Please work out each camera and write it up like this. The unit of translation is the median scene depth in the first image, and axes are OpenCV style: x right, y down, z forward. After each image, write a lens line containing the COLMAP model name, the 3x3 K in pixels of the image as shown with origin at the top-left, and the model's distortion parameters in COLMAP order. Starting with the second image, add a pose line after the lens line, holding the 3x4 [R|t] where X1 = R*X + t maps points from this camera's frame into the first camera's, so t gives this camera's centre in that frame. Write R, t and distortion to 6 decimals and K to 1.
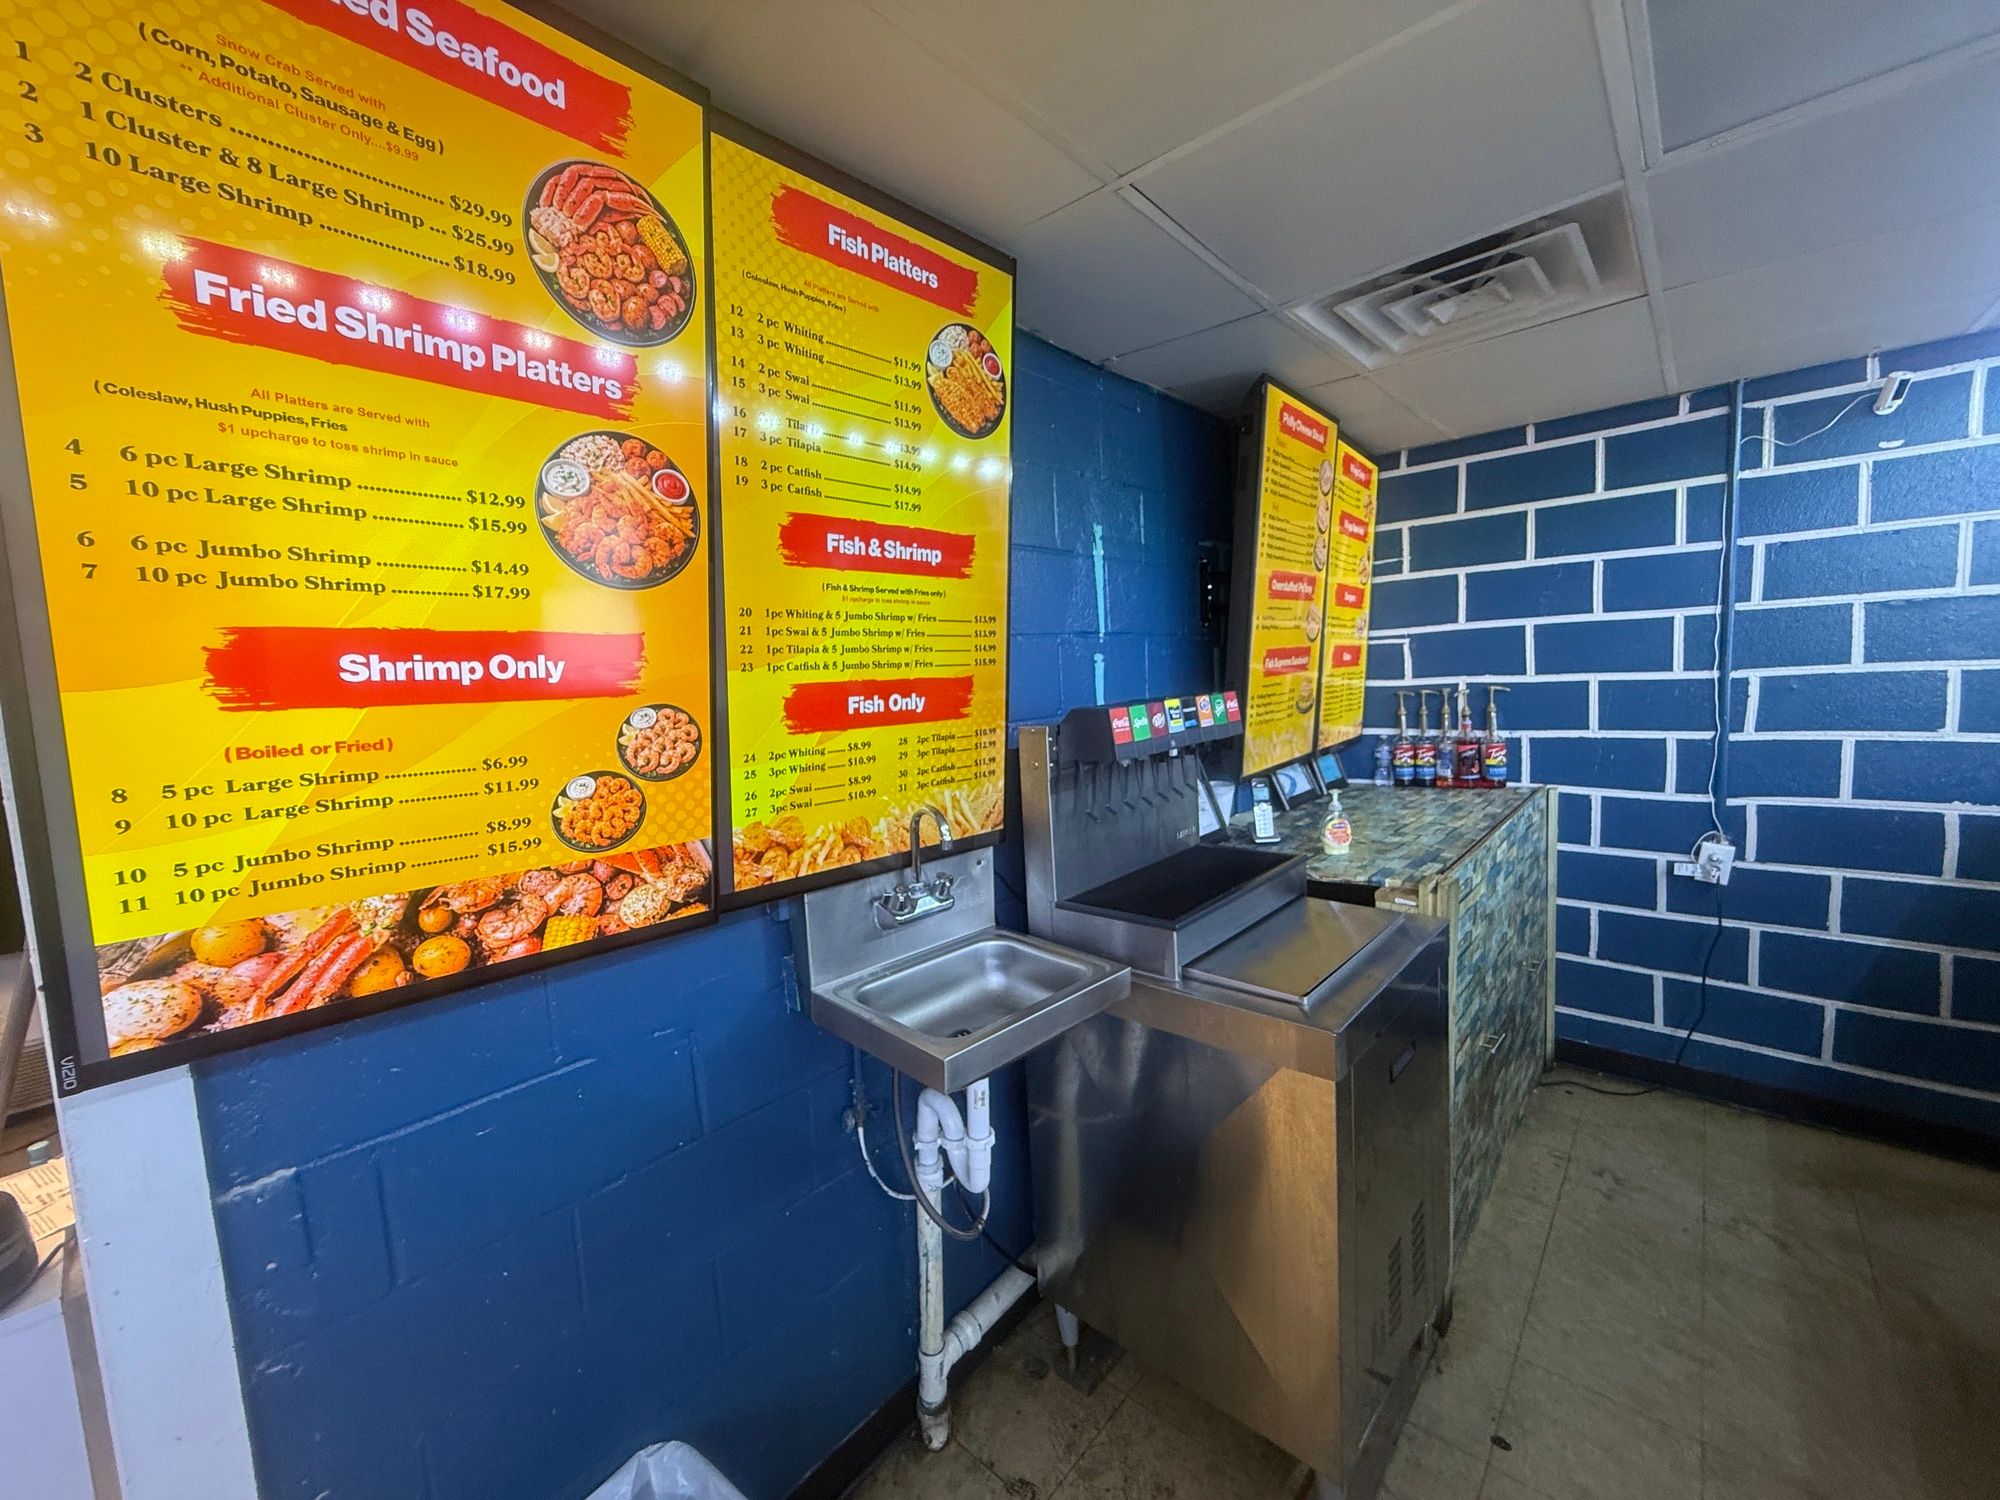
lens RADIAL K [[809.1, 0, 1000.0], [0, 809.1, 750.0], [0, 0, 1]] dist [0.000229, 0.000128]
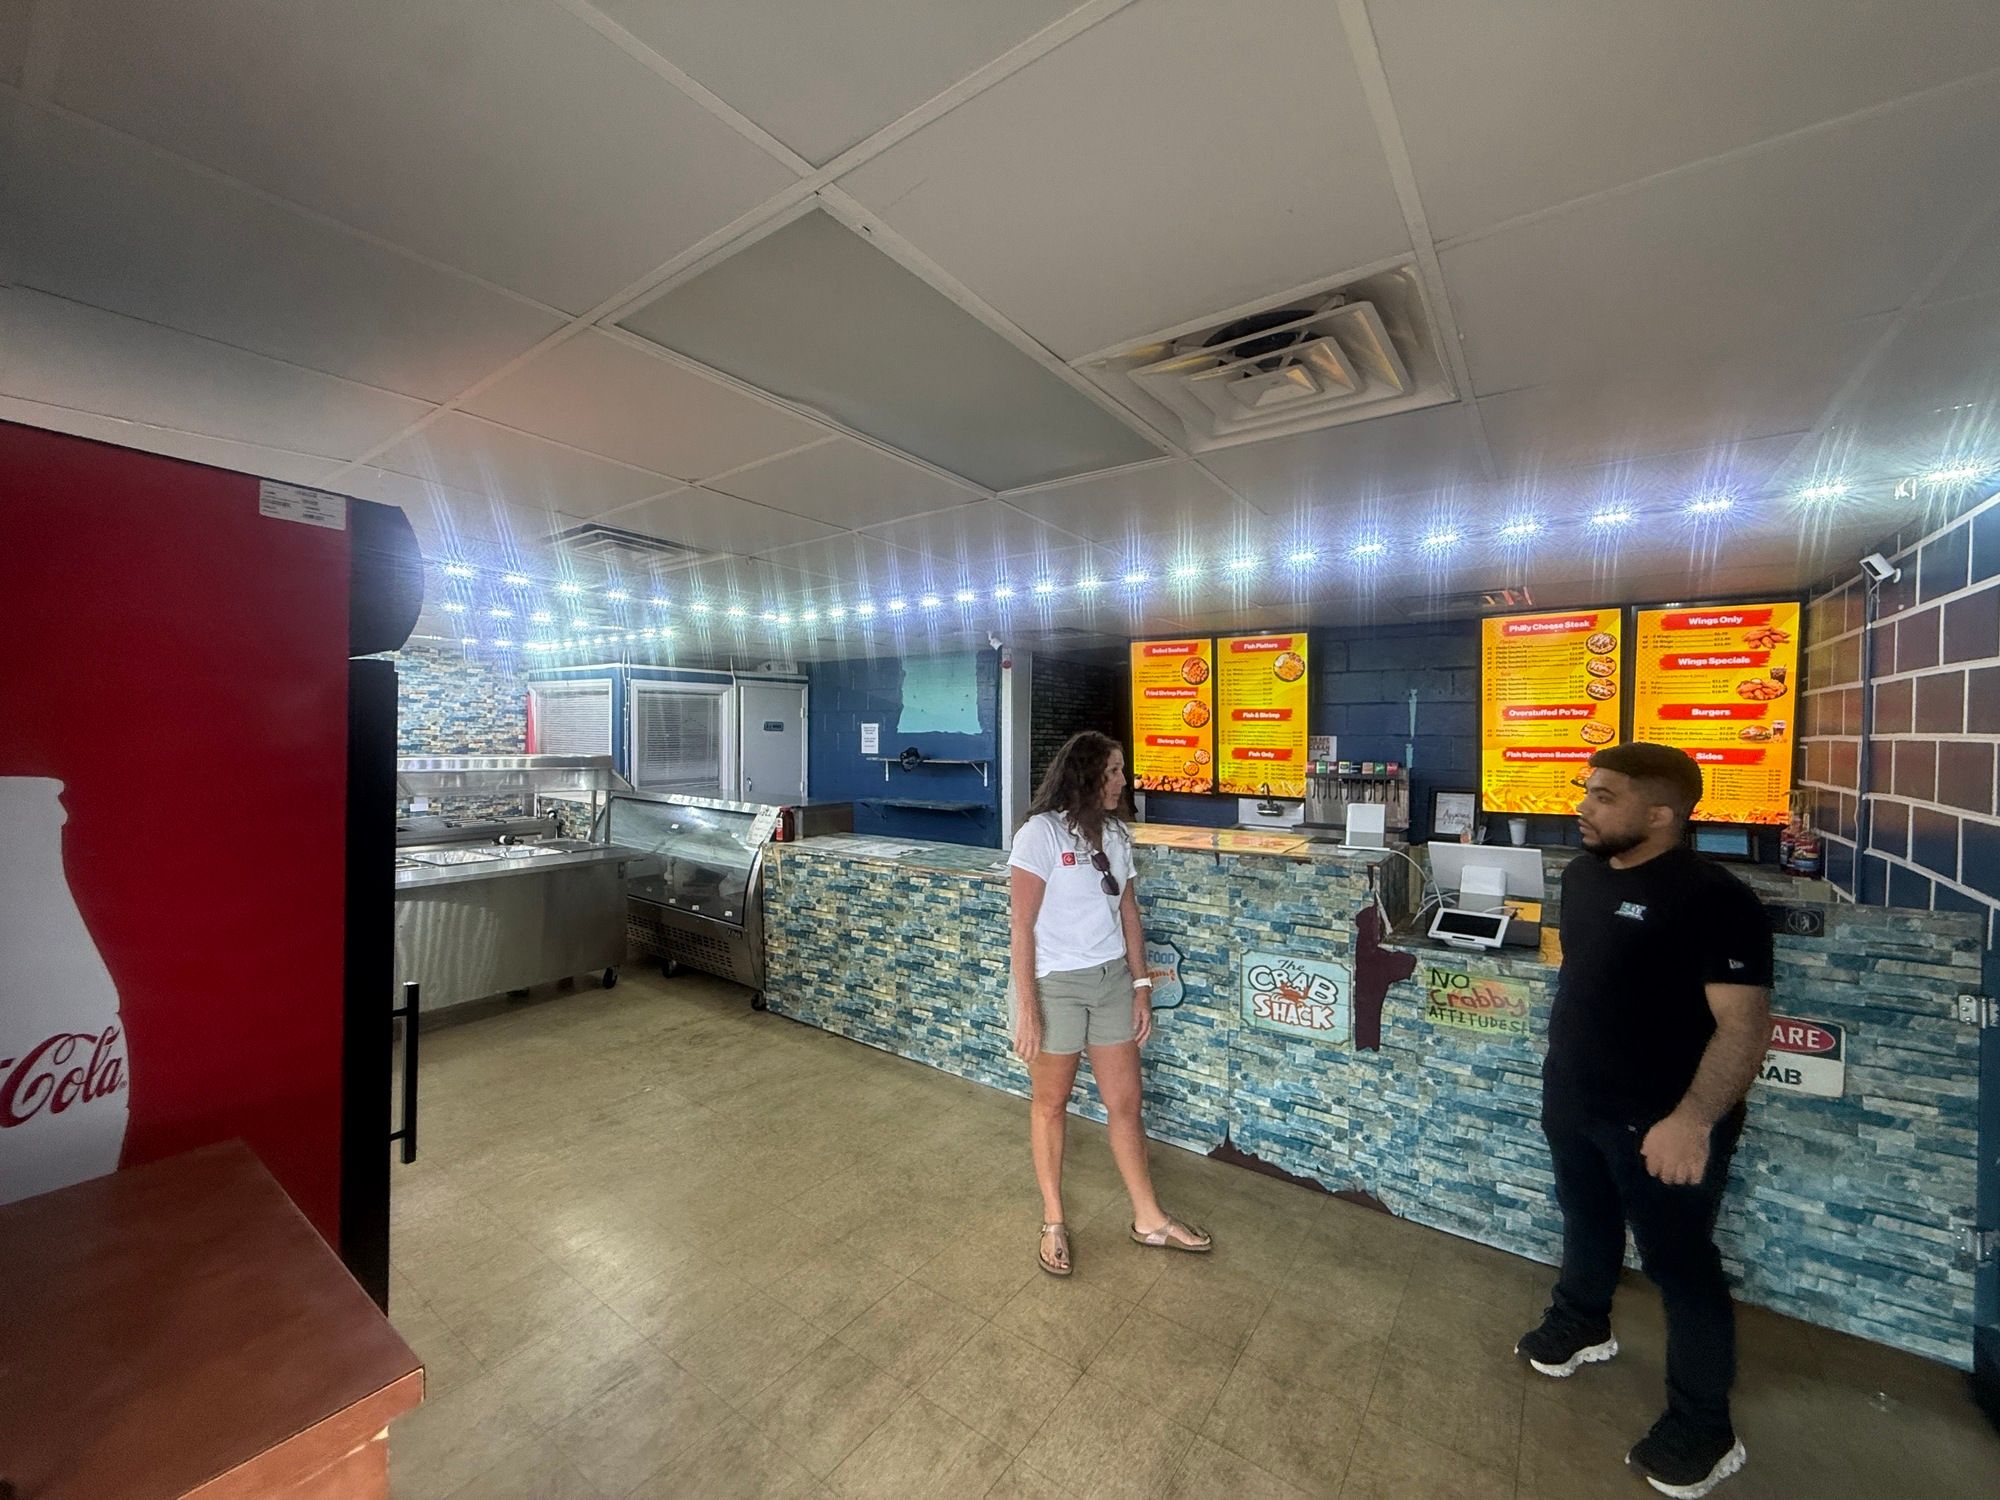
lens RADIAL K [[796.0, 0, 992.8], [0, 796.0, 750.6], [0, 0, 1]] dist [-0.000719, 0.000091]
pose [[0.084686, 0.071243, -0.993858, 3.761242], [-0.106730, 0.992351, 0.062040, -0.186559], [0.990675, 0.100820, 0.091642, -0.653862]]
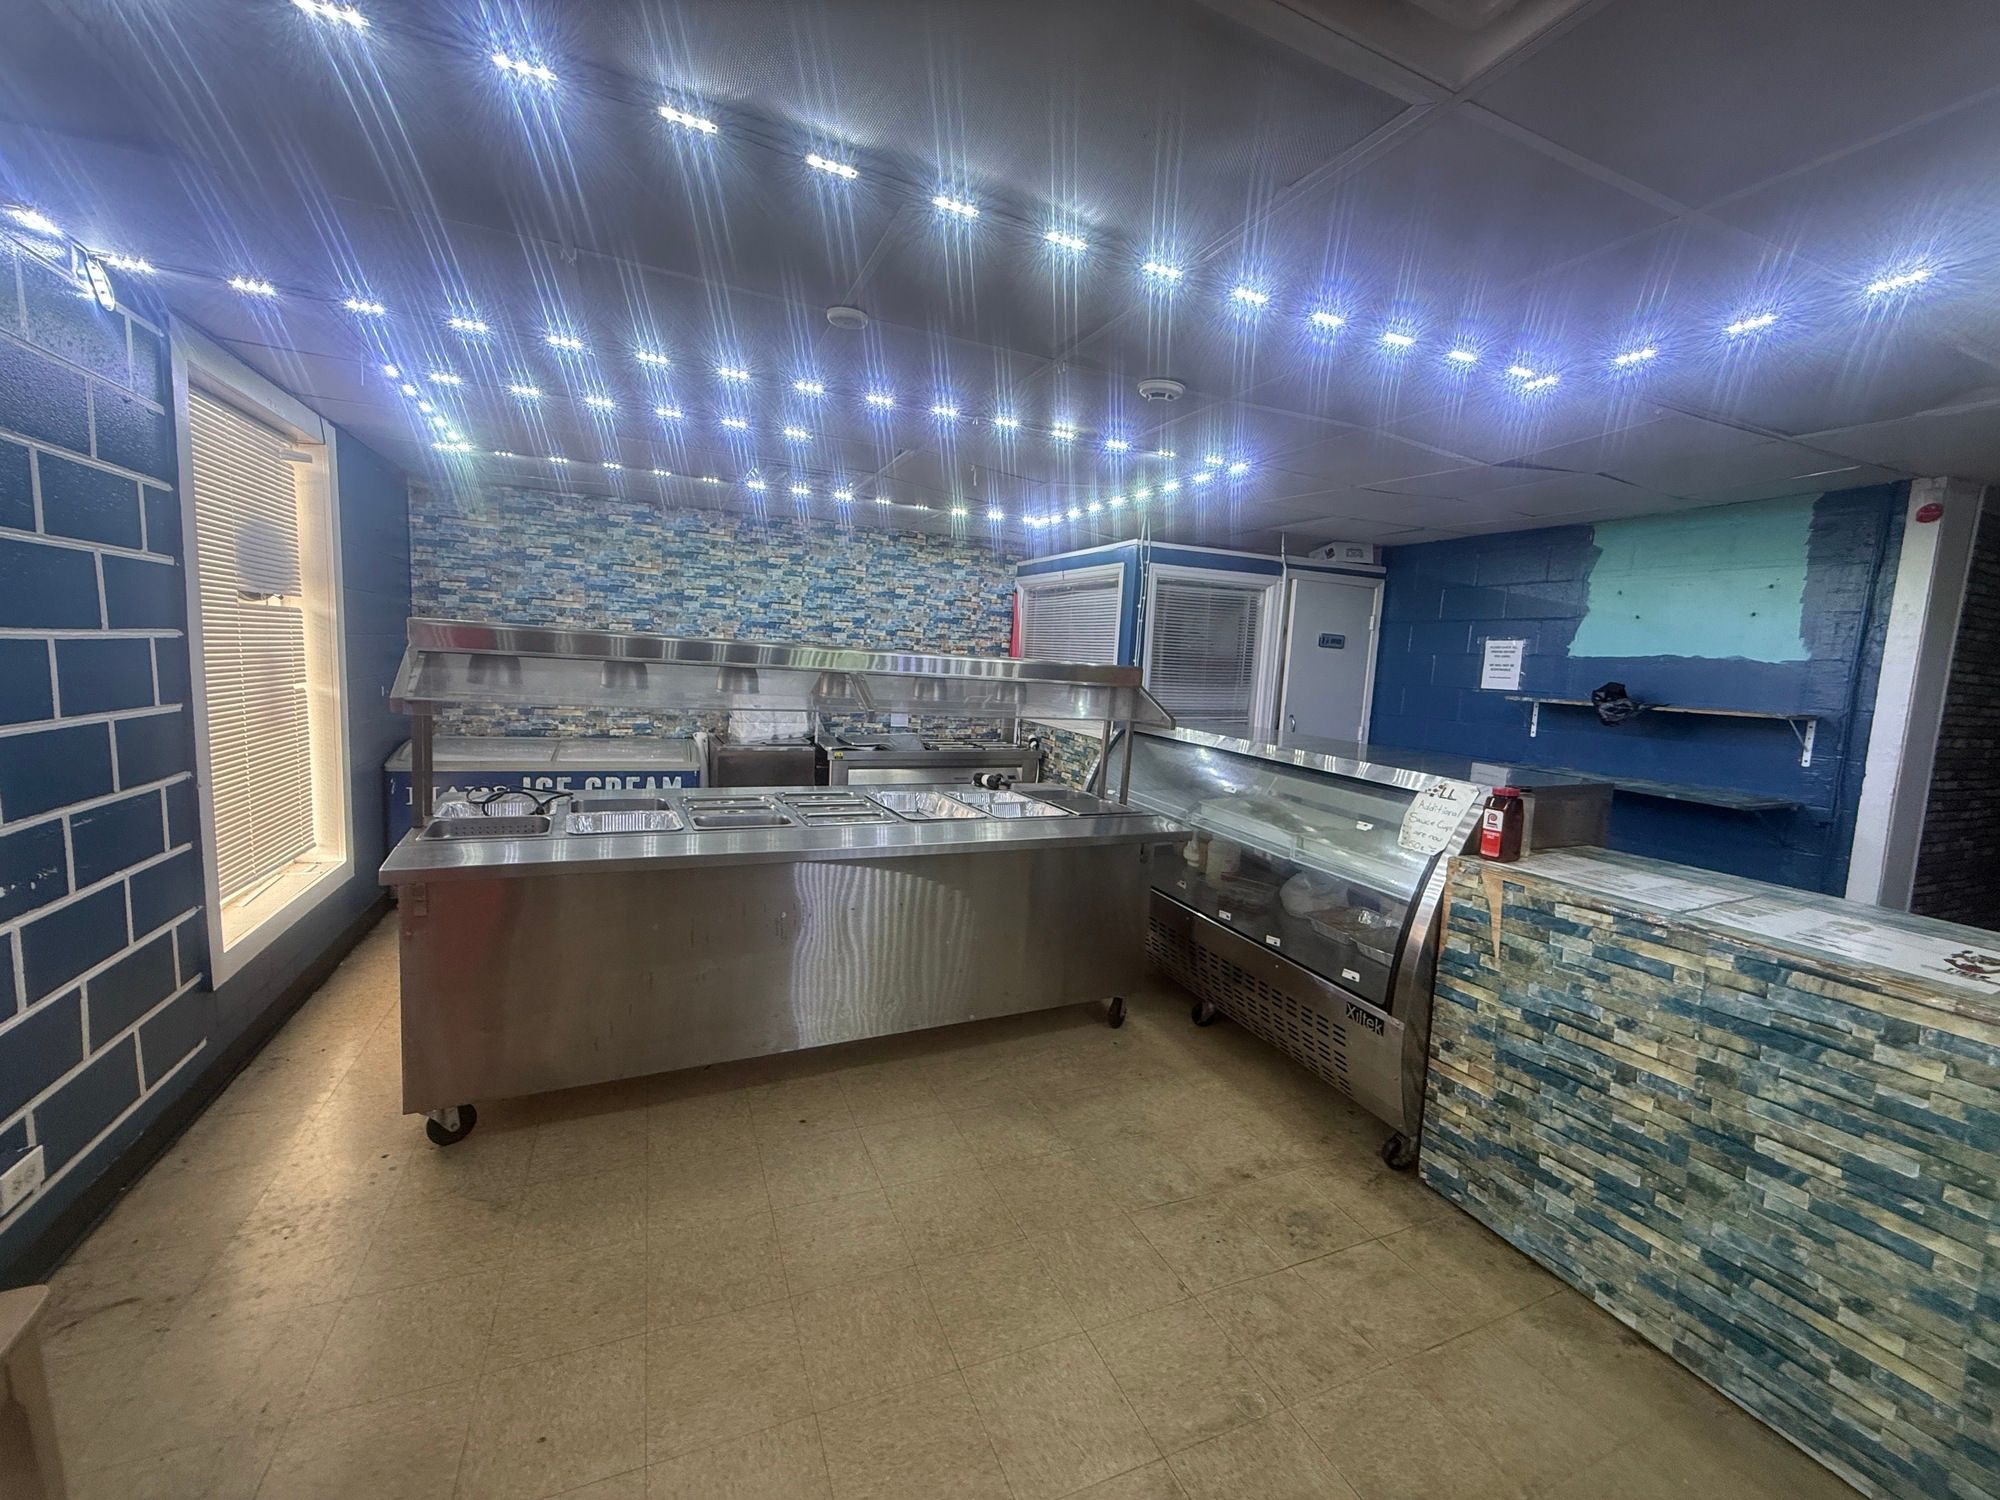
lens RADIAL K [[796.0, 0, 992.8], [0, 796.0, 750.6], [0, 0, 1]] dist [-0.000719, 0.000091]
pose [[-0.430778, 0.134700, -0.892349, 2.082355], [-0.113871, 0.972782, 0.201812, 0.098528], [0.895245, 0.188549, -0.403714, -1.551027]]
